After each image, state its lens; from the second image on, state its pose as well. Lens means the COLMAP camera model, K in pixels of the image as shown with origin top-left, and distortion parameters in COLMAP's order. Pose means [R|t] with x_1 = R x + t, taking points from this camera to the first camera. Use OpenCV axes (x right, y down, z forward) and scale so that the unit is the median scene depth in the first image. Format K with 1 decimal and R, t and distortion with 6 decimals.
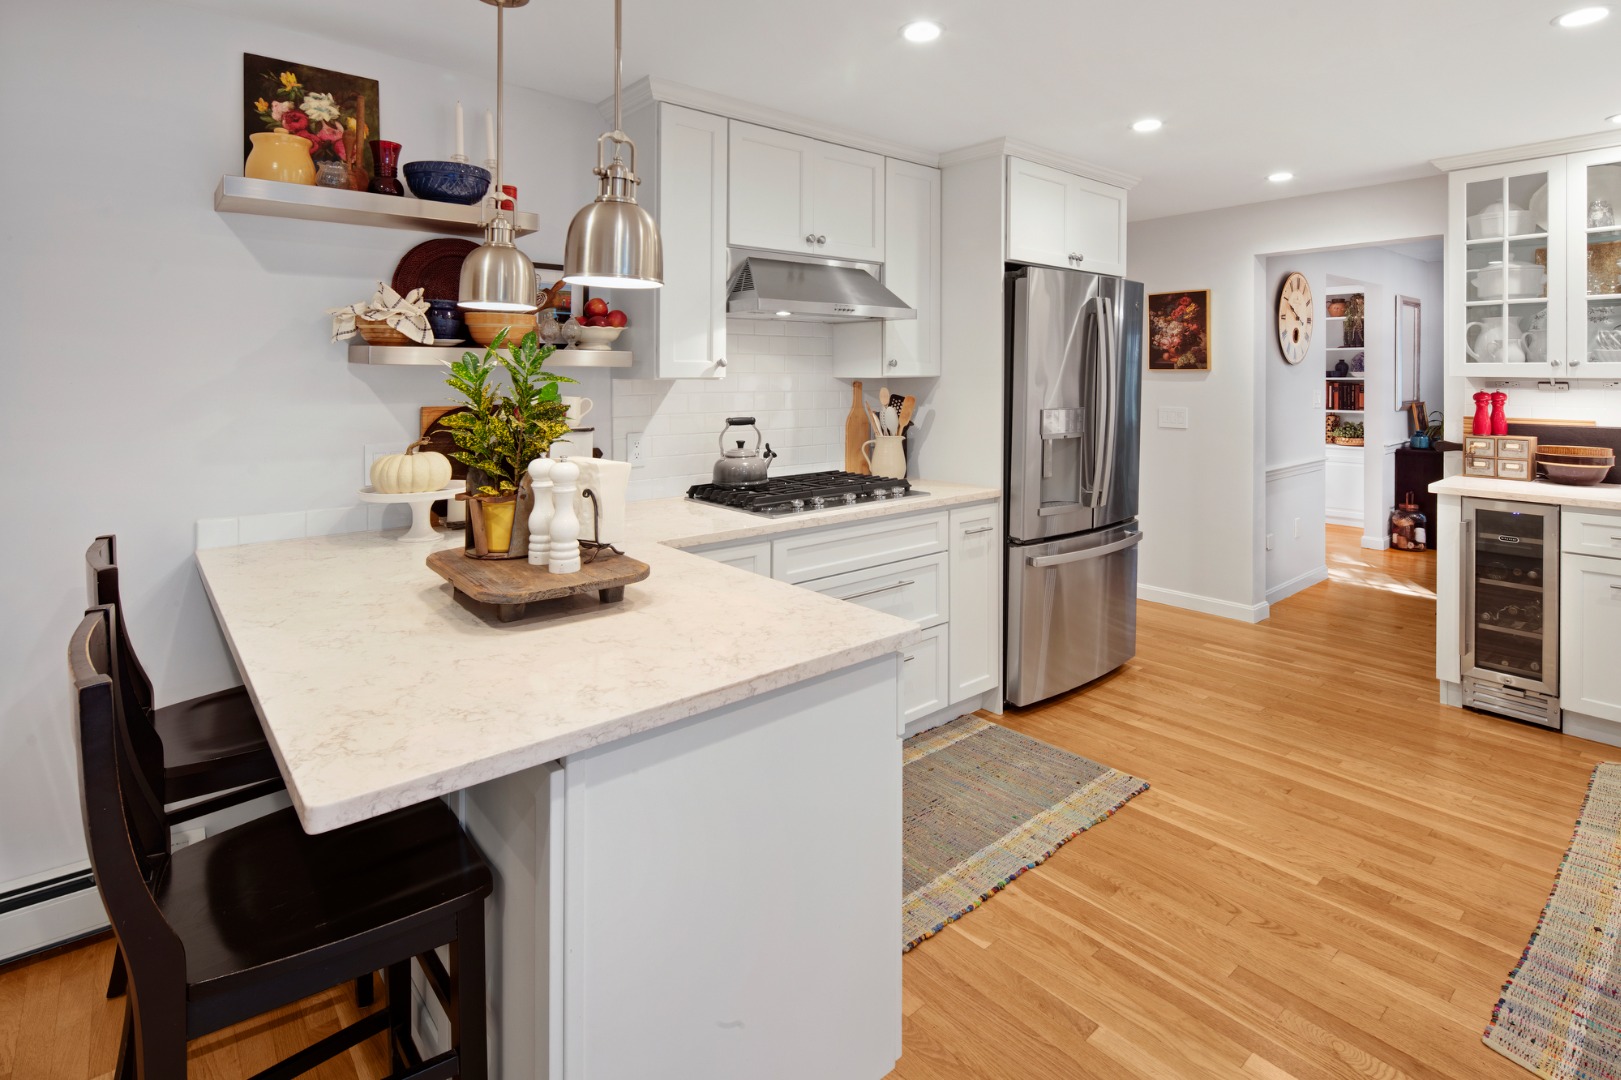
lens RADIAL K [[803.4, 0, 809.3], [0, 803.4, 374.9], [0, 0, 1]] dist [0.003192, -0.002781]
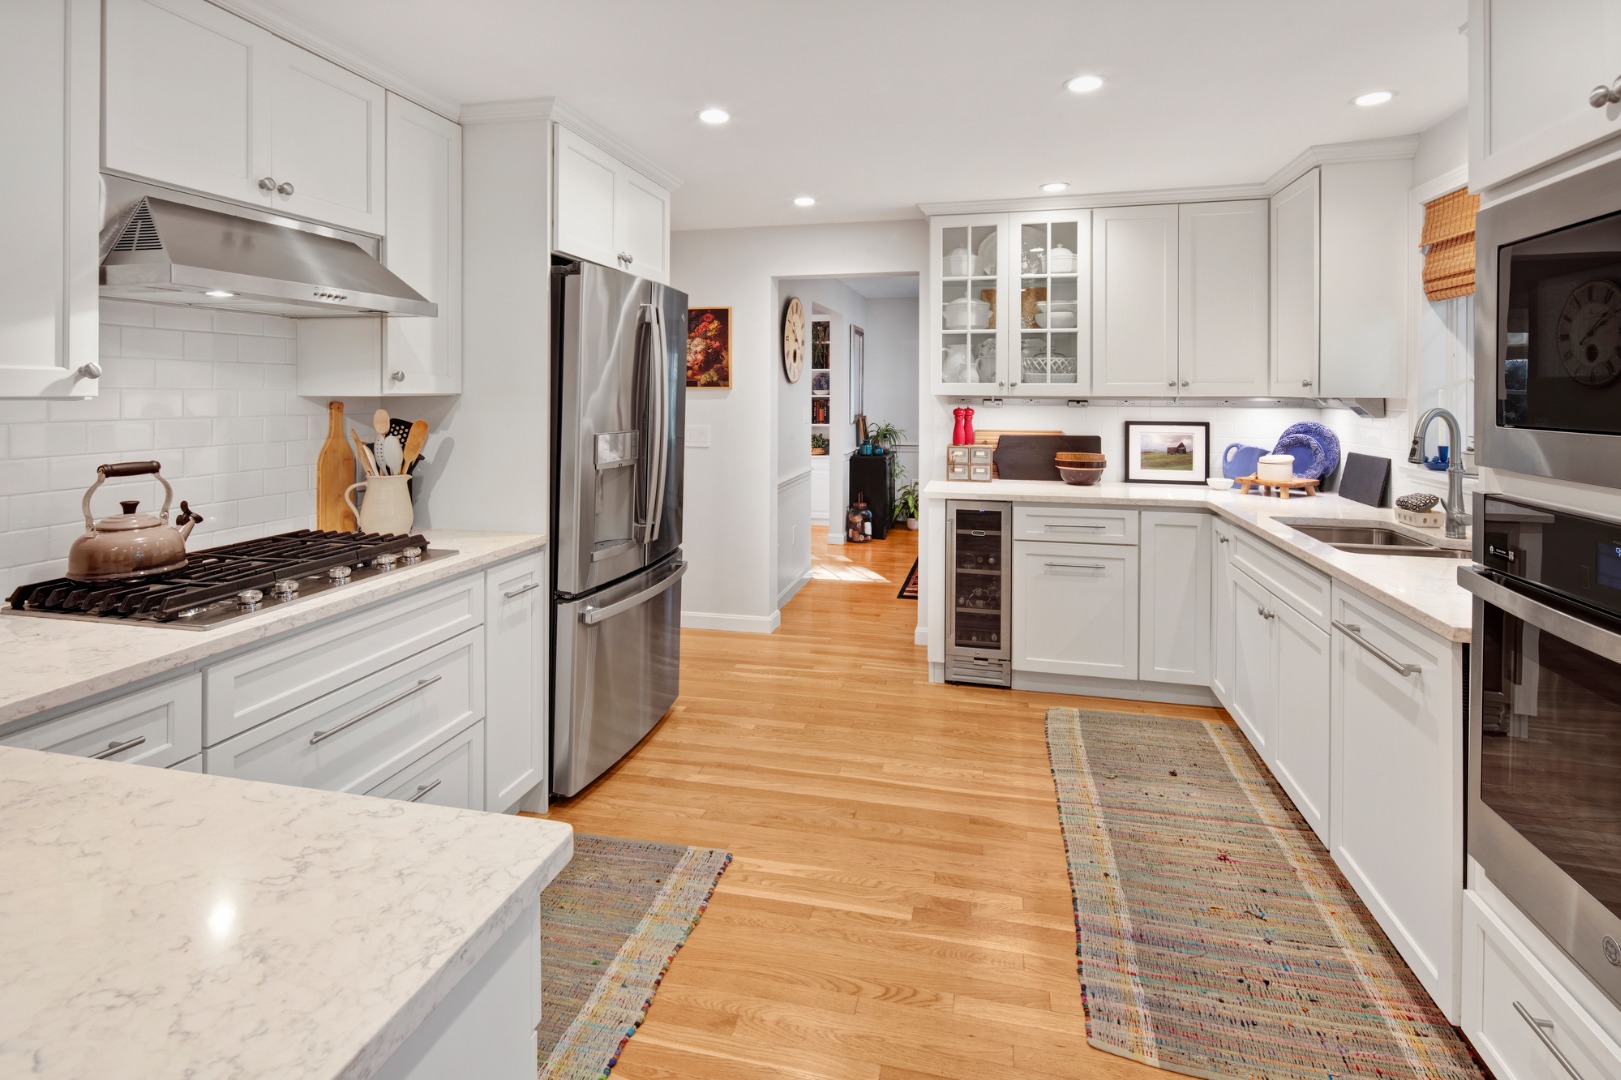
lens RADIAL K [[803.4, 0, 802.4], [0, 803.4, 394.9], [0, 0, 1]] dist [0.003192, -0.002781]
pose [[0.806203, 0.000195, 0.591639, -0.032396], [-0.002419, 0.999993, 0.002967, -0.000573], [-0.591635, -0.003823, 0.806197, 0.199400]]
